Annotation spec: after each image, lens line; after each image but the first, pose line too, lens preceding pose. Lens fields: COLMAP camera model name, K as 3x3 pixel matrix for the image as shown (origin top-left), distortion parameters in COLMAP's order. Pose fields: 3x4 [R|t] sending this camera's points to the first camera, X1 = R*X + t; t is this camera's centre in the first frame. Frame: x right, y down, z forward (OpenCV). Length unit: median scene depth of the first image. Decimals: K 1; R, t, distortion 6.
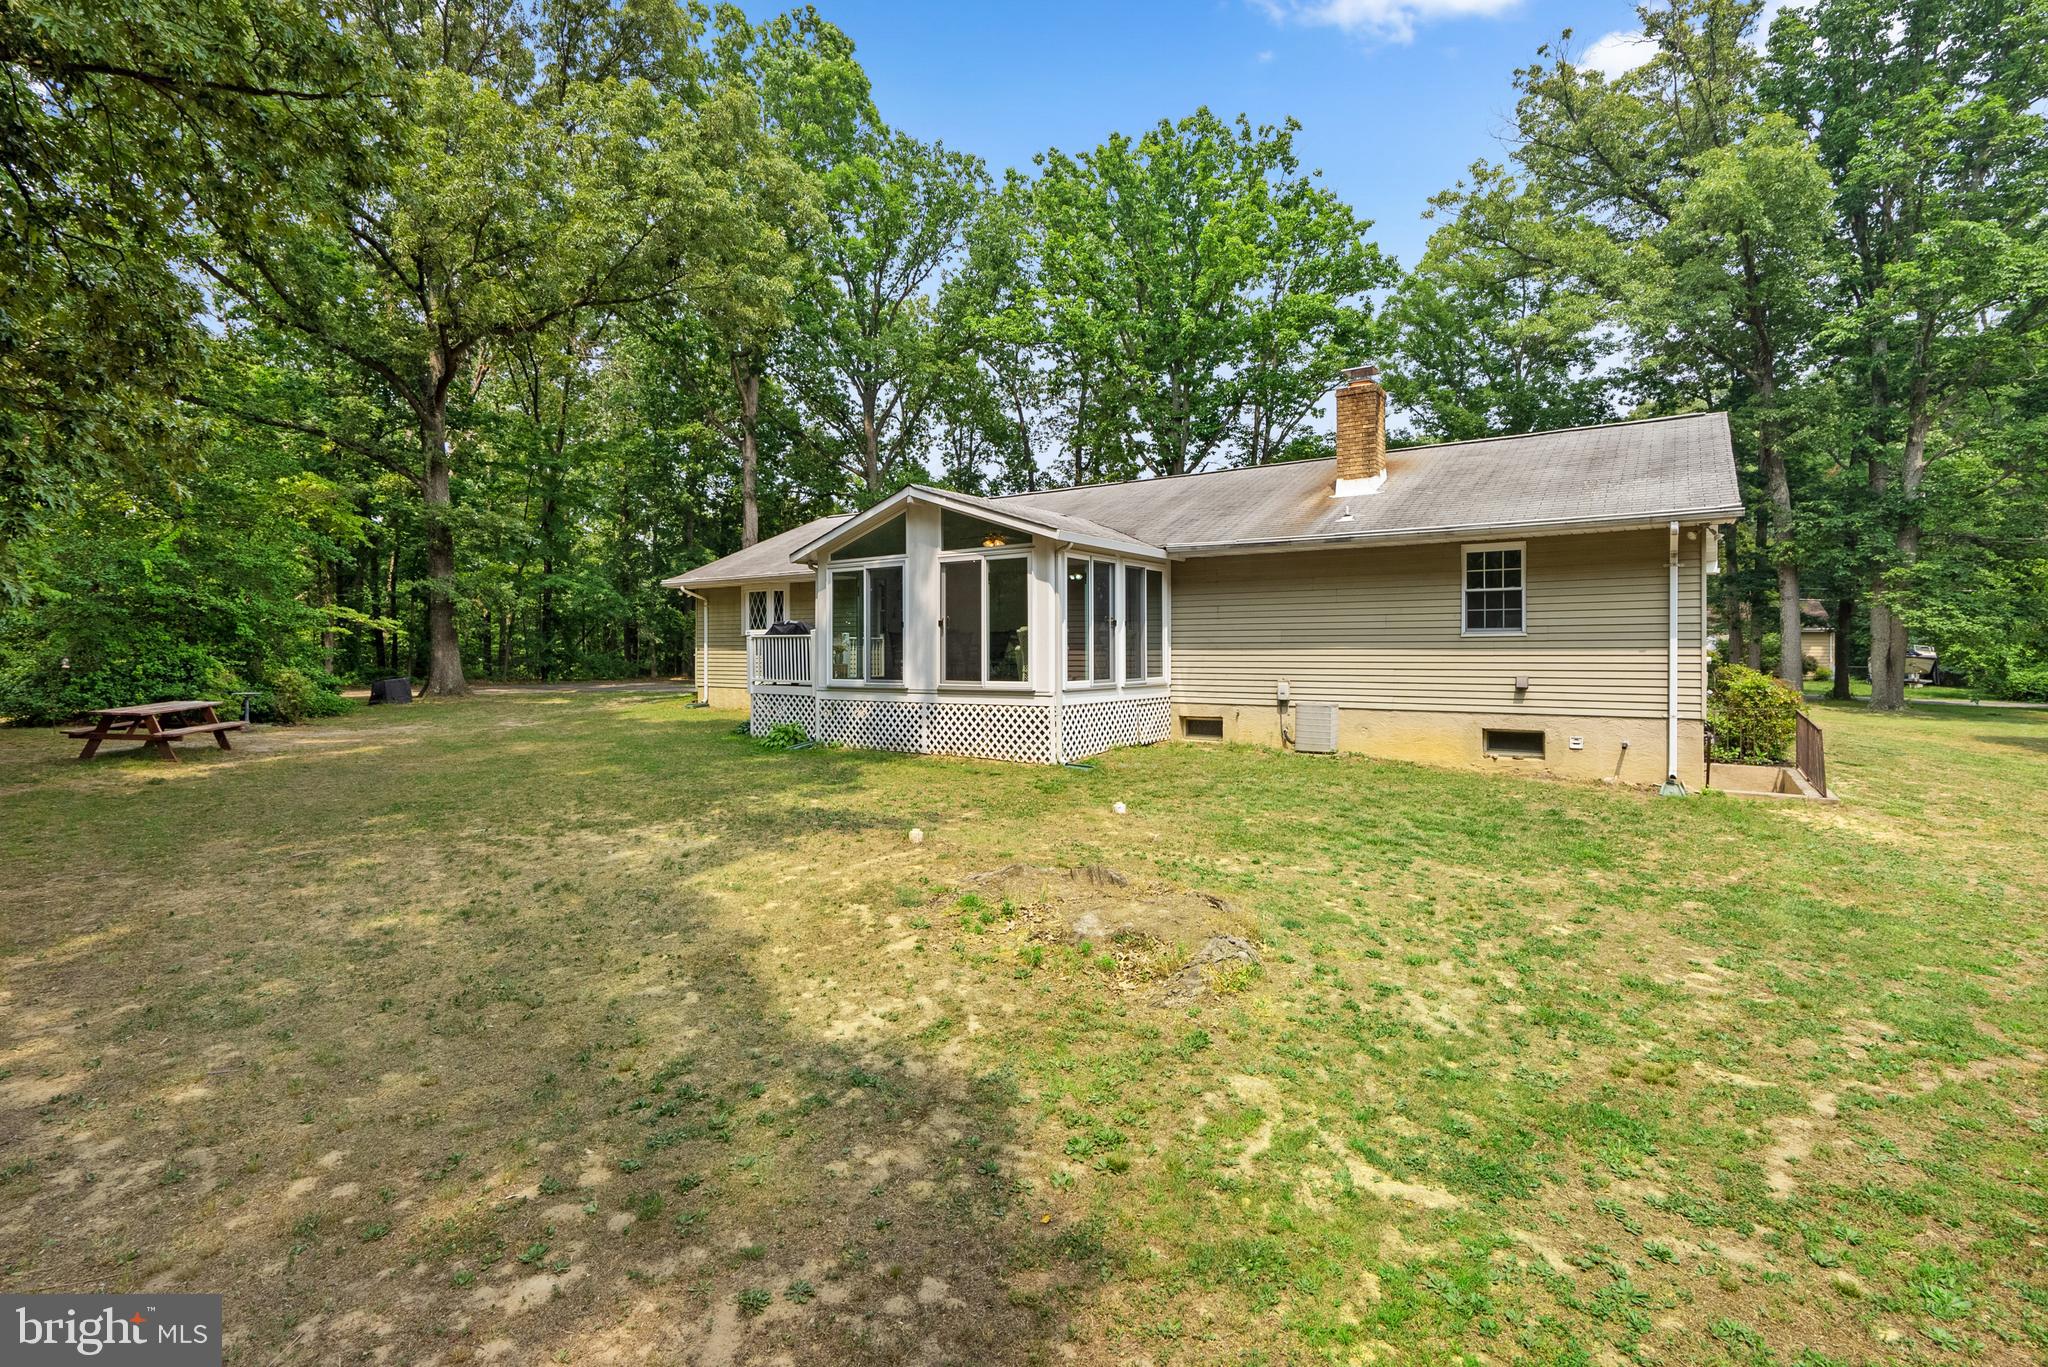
lens RADIAL K [[951.6, 0, 1023.6], [0, 951.6, 646.8], [0, 0, 1]] dist [-0.001820, -0.000420]
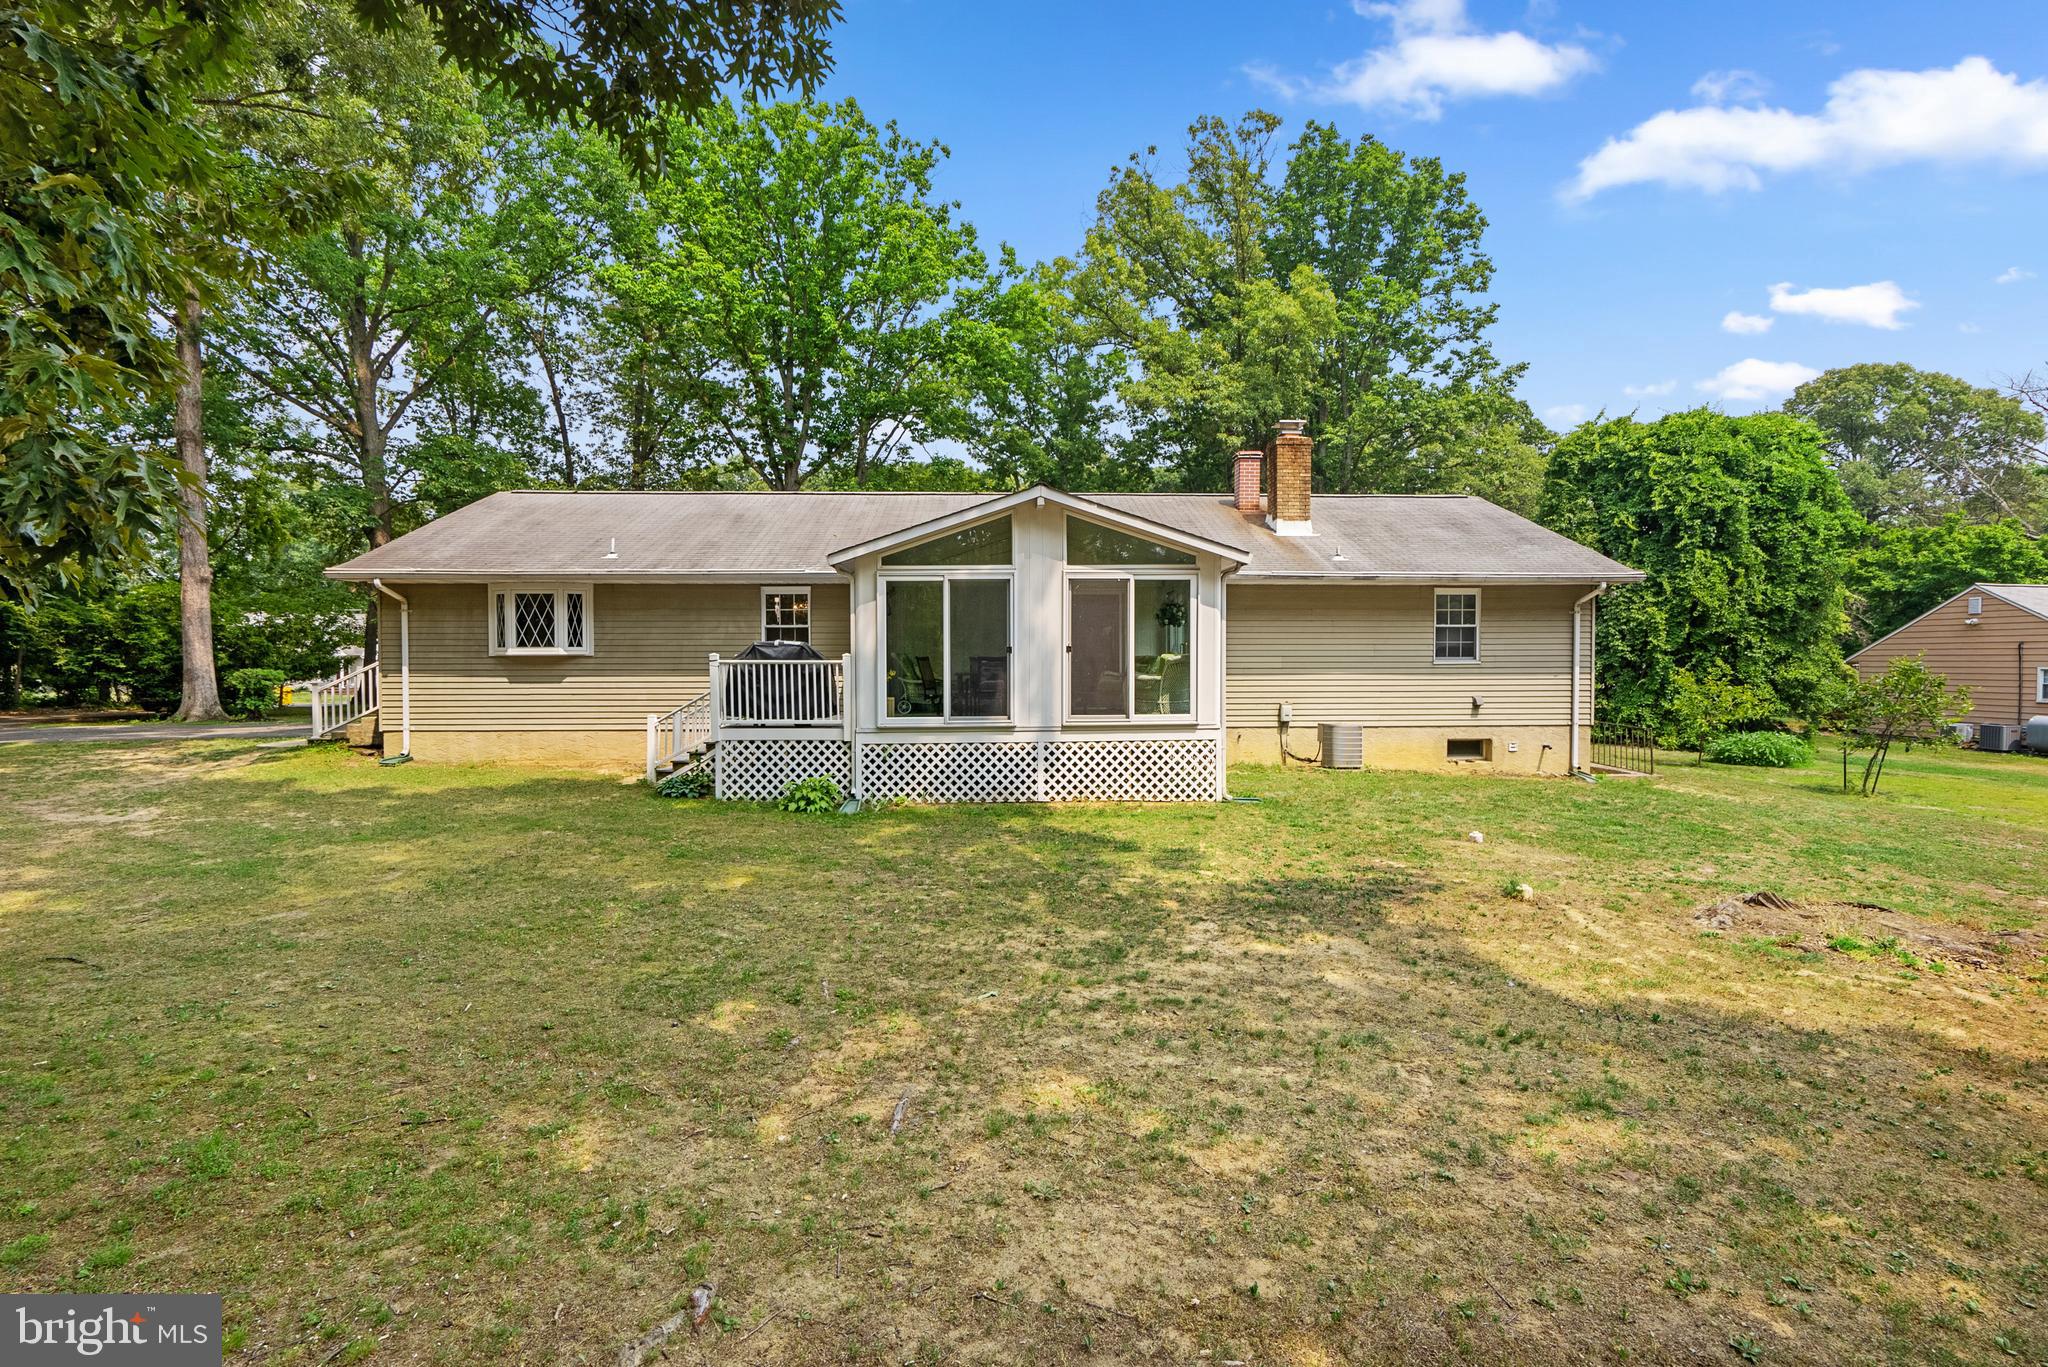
lens RADIAL K [[931.0, 0, 1024.0], [0, 931.0, 683.5], [0, 0, 1]] dist [-0.001784, -0.000242]
pose [[0.790382, -0.015992, 0.612406, -0.634820], [-0.001176, 0.999618, 0.027621, -0.016918], [-0.612614, -0.022551, 0.790061, 0.358701]]
